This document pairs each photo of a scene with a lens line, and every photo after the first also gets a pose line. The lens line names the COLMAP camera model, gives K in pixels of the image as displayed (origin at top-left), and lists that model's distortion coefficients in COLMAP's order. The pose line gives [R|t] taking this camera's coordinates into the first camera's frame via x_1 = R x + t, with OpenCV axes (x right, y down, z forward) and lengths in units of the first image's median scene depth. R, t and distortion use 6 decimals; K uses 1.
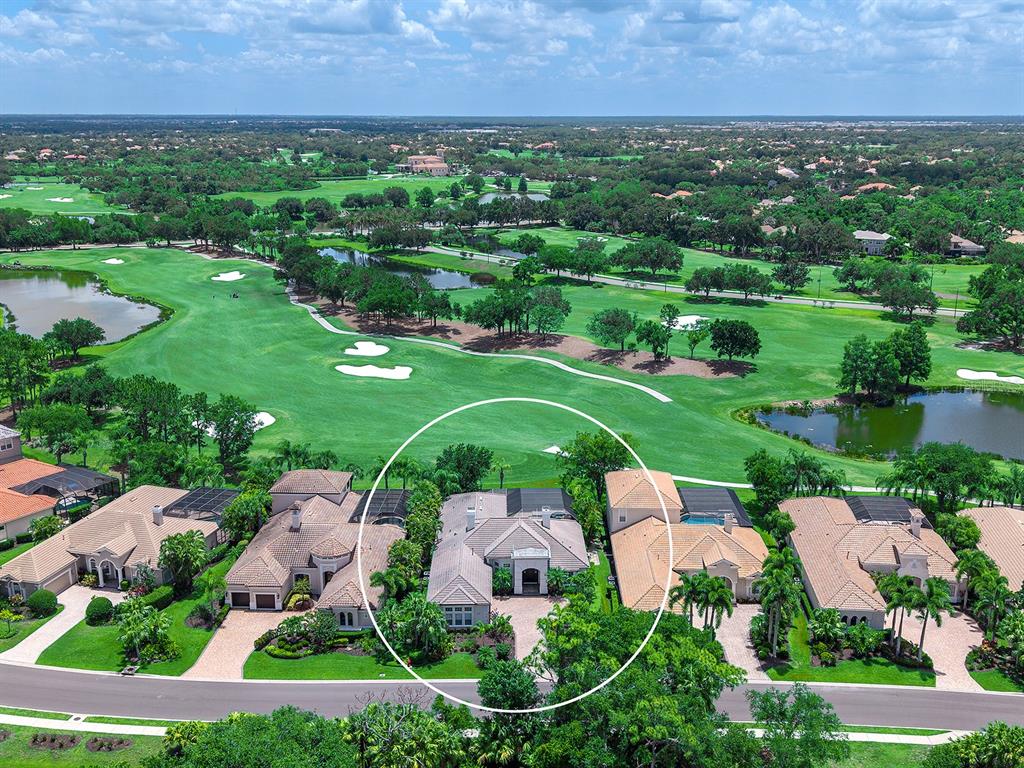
lens RADIAL K [[1013.8, 0, 491.7], [0, 1013.8, 386.4], [0, 0, 1]] dist [0.156916, -0.469922]
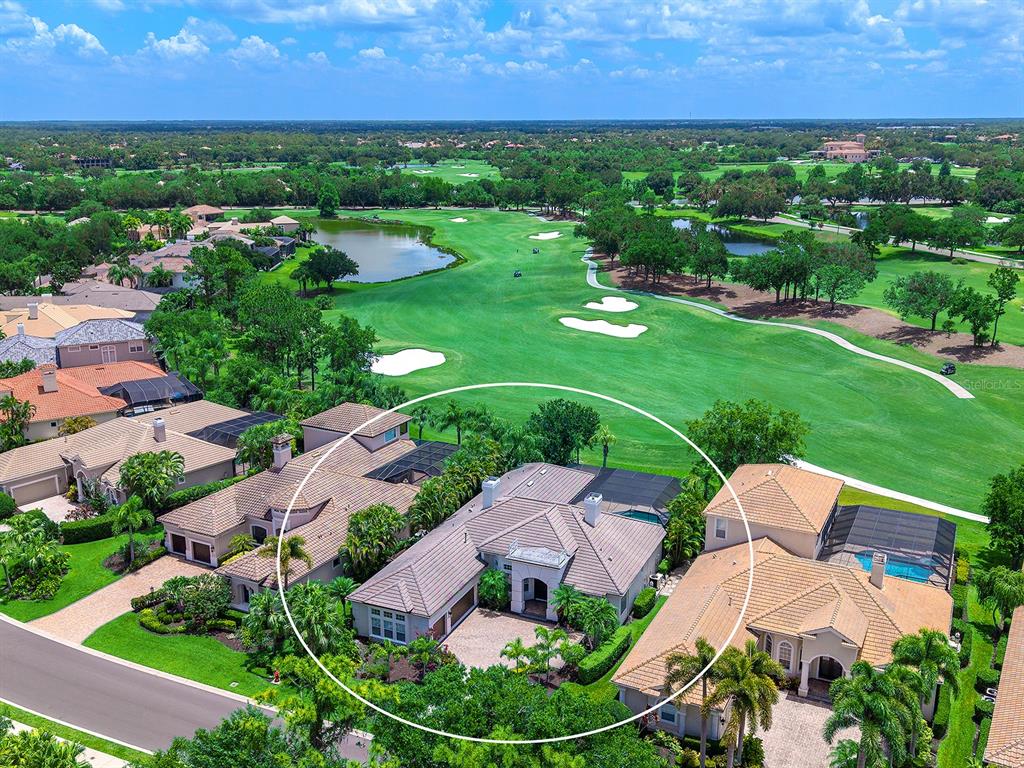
lens RADIAL K [[938.1, 0, 543.7], [0, 938.1, 385.7], [0, 0, 1]] dist [0.078779, -0.161539]
pose [[0.901521, 0.107643, -0.419133, 0.172541], [-0.111826, 0.993620, 0.014657, 0.027684], [0.418037, 0.033656, 0.907806, 0.271675]]
